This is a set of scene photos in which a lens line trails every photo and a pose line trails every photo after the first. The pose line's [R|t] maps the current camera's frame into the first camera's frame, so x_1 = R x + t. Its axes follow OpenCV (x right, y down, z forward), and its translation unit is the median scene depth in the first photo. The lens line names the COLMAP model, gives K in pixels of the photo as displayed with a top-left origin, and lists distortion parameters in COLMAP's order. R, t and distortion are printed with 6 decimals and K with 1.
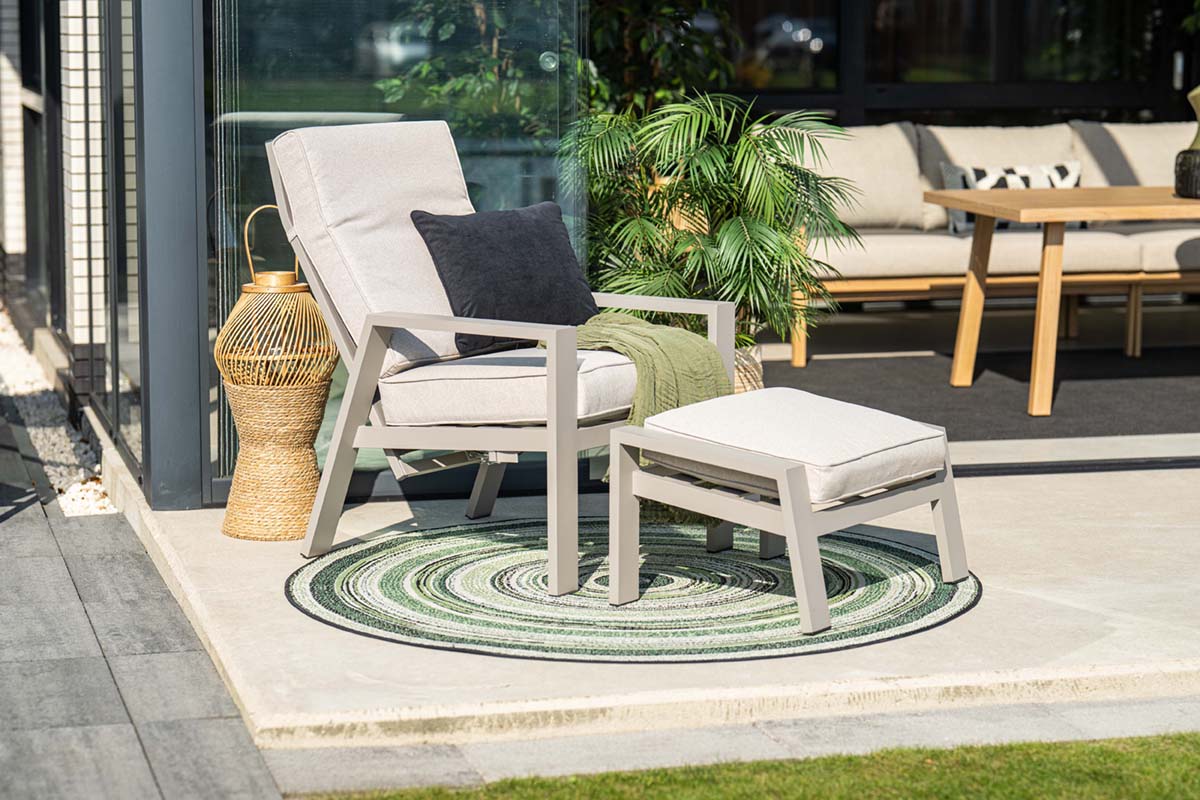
lens RADIAL K [[3061.2, 0, 600.3], [0, 3061.2, 398.5], [0, 0, 1]] dist [-0.007140, 0.000000]
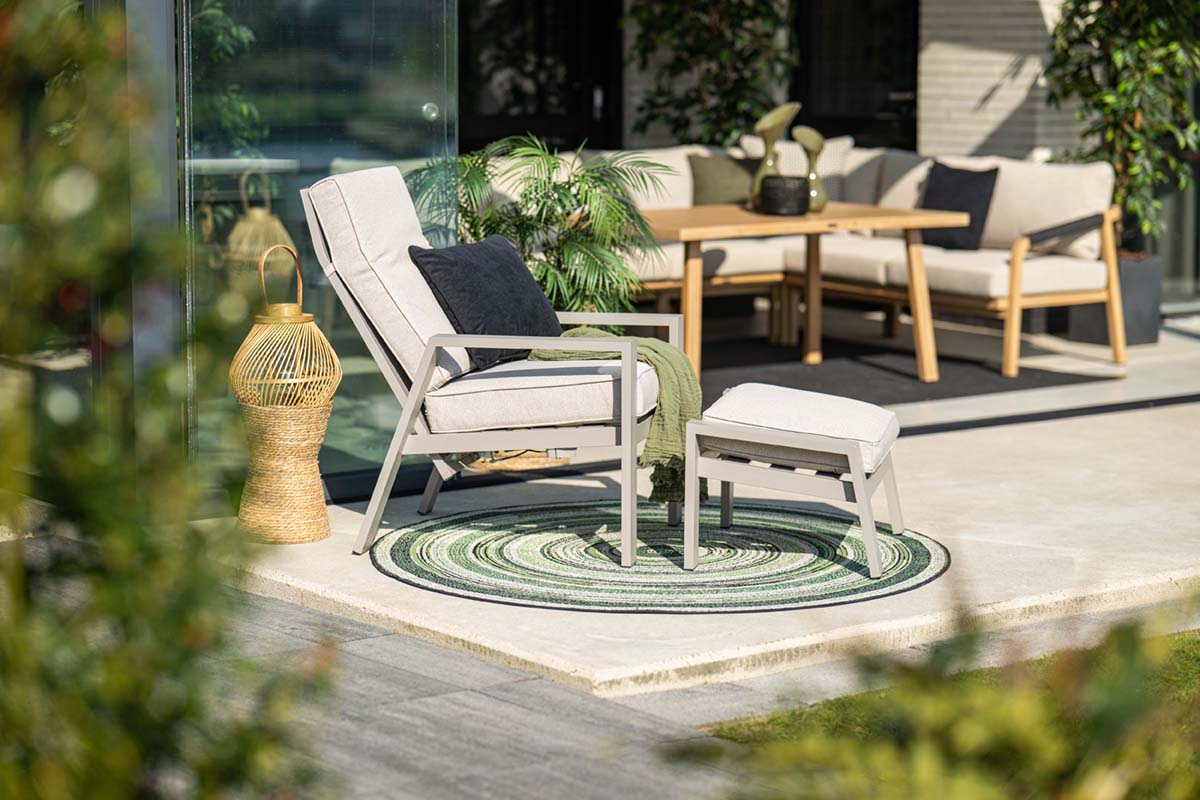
lens RADIAL K [[3061.2, 0, 599.8], [0, 3061.2, 401.7], [0, 0, 1]] dist [-0.007140, 0.000000]
pose [[0.914351, -0.051906, 0.401582, -0.490766], [0.053224, 0.998551, 0.007882, -0.009031], [-0.401410, 0.014167, 0.915789, -0.080691]]
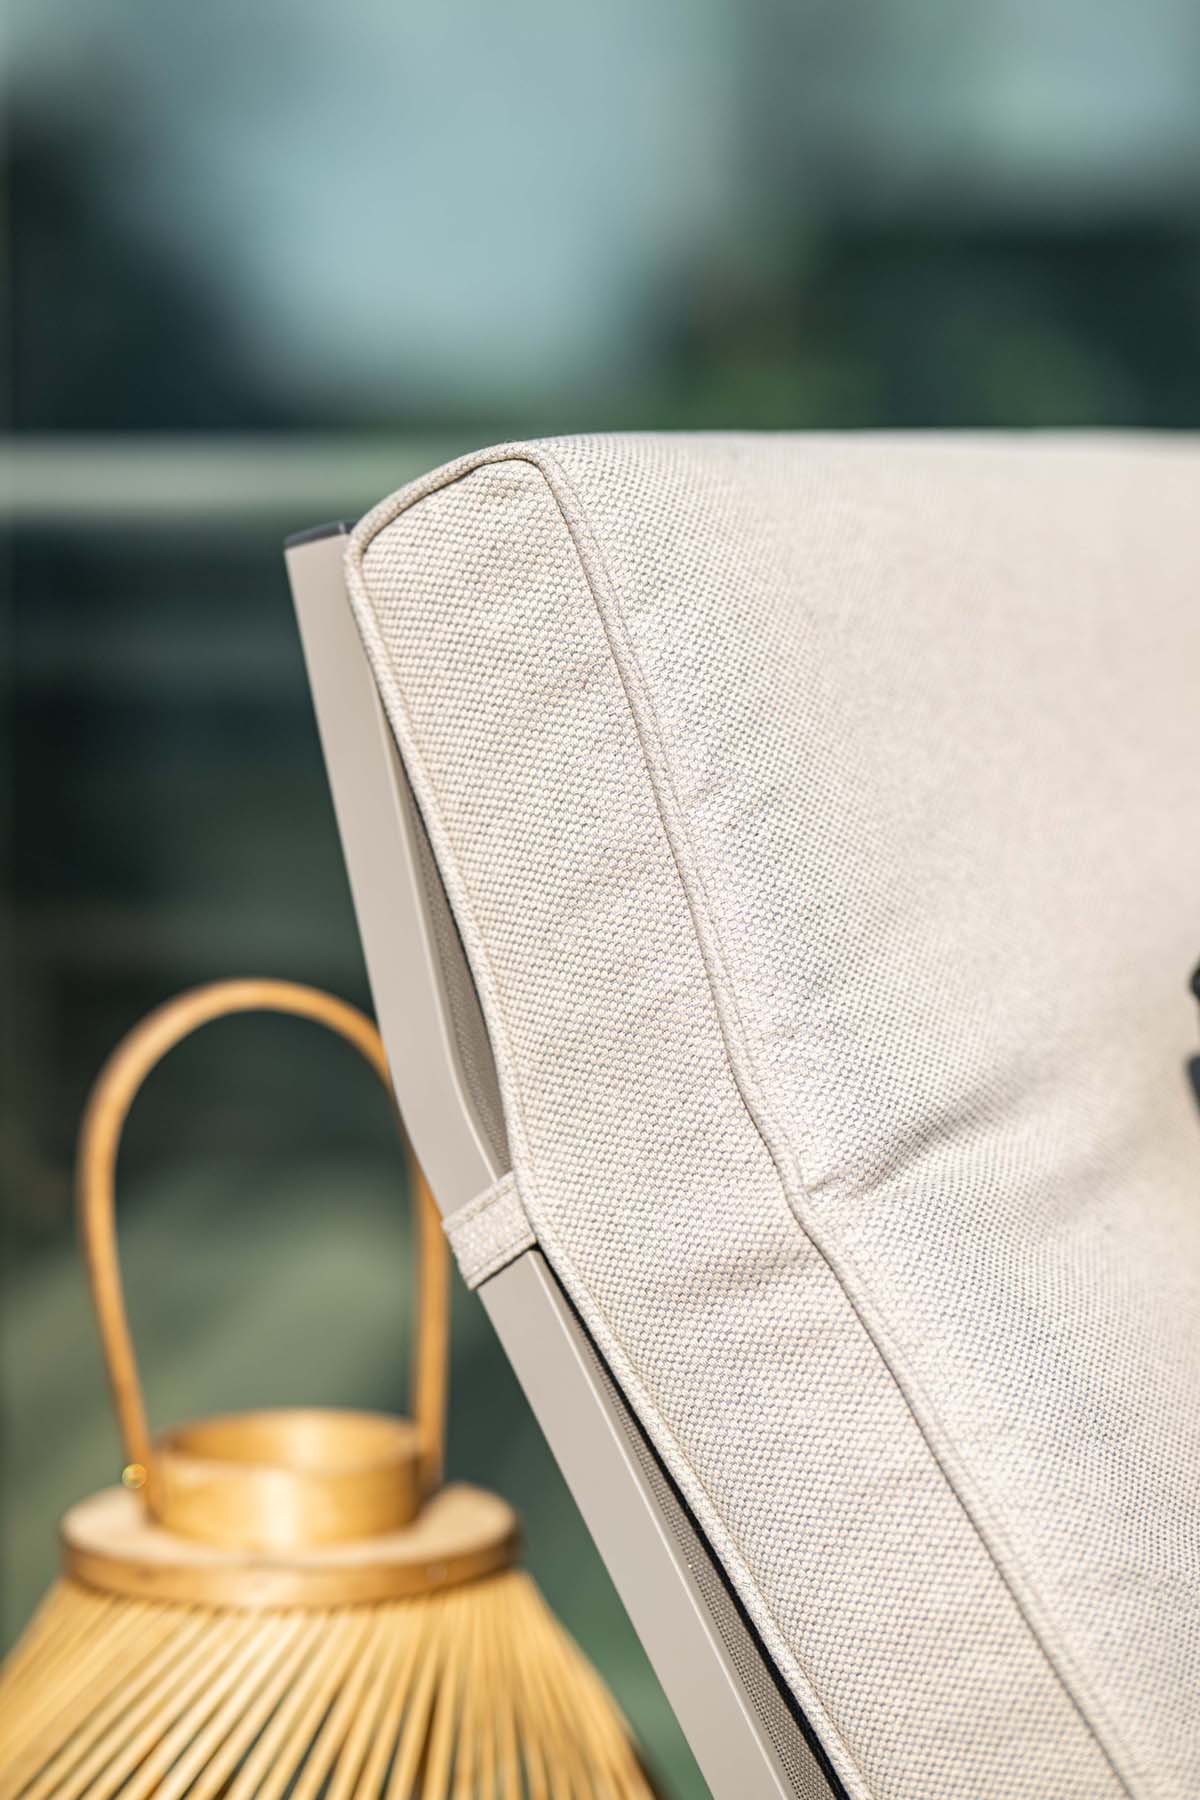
lens RADIAL K [[4591.8, 0, 600.3], [0, 4591.8, 900.8], [0, 0, 1]] dist [-0.007140, 0.000000]
pose [[0.999497, -0.007100, 0.030915, -0.107694], [0.008403, 0.999072, -0.042251, -0.062804], [-0.030586, 0.042489, 0.998629, 0.842150]]
